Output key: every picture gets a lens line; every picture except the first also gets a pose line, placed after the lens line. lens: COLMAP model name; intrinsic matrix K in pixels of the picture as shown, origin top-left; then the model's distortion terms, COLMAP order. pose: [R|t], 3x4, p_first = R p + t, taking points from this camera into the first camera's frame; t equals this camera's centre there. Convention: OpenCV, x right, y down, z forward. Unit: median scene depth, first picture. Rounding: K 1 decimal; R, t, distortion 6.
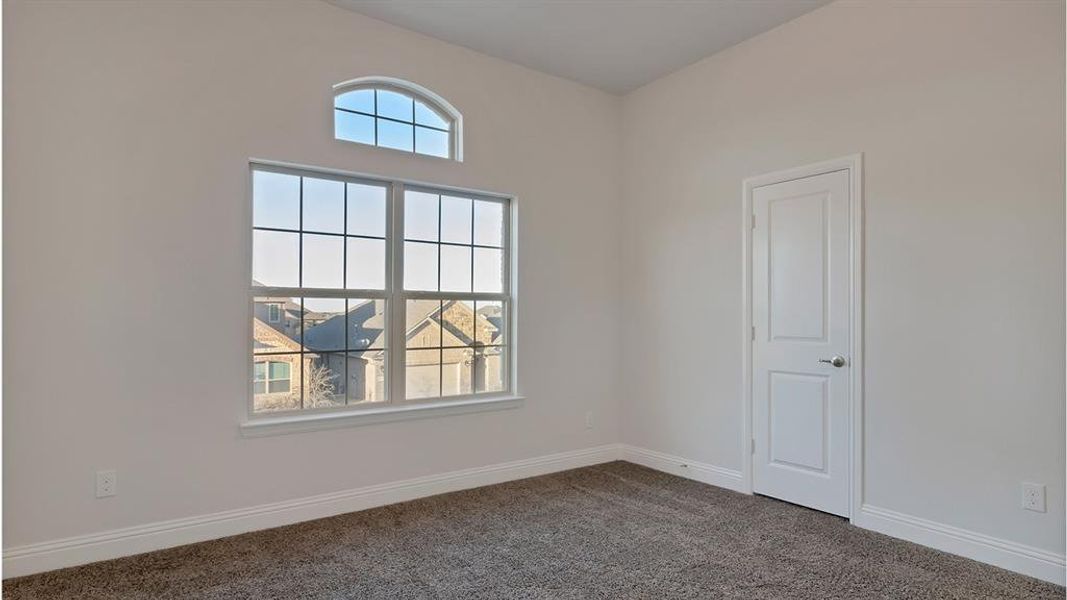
lens RADIAL K [[600.7, 0, 533.5], [0, 600.7, 300.0], [0, 0, 1]] dist [0.000938, 0.000284]
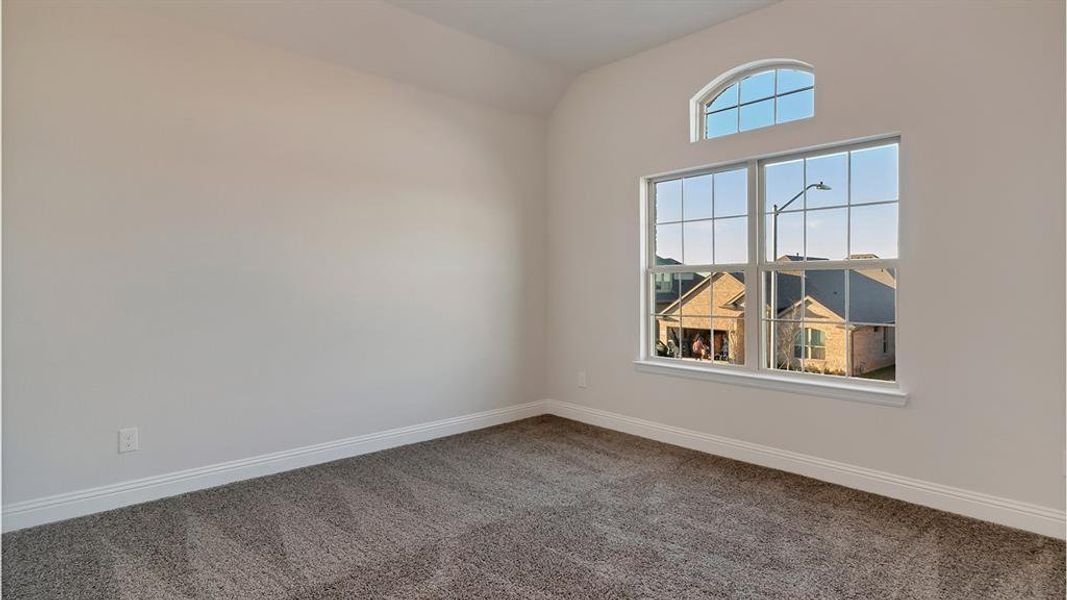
lens RADIAL K [[552.1, 0, 530.6], [0, 552.1, 284.5], [0, 0, 1]] dist [0.002027, 0.000411]
pose [[0.104720, -0.005010, -0.994489, 0.687055], [0.024296, 0.999702, -0.002478, 0.014026], [0.994205, -0.023903, 0.104811, 0.502787]]
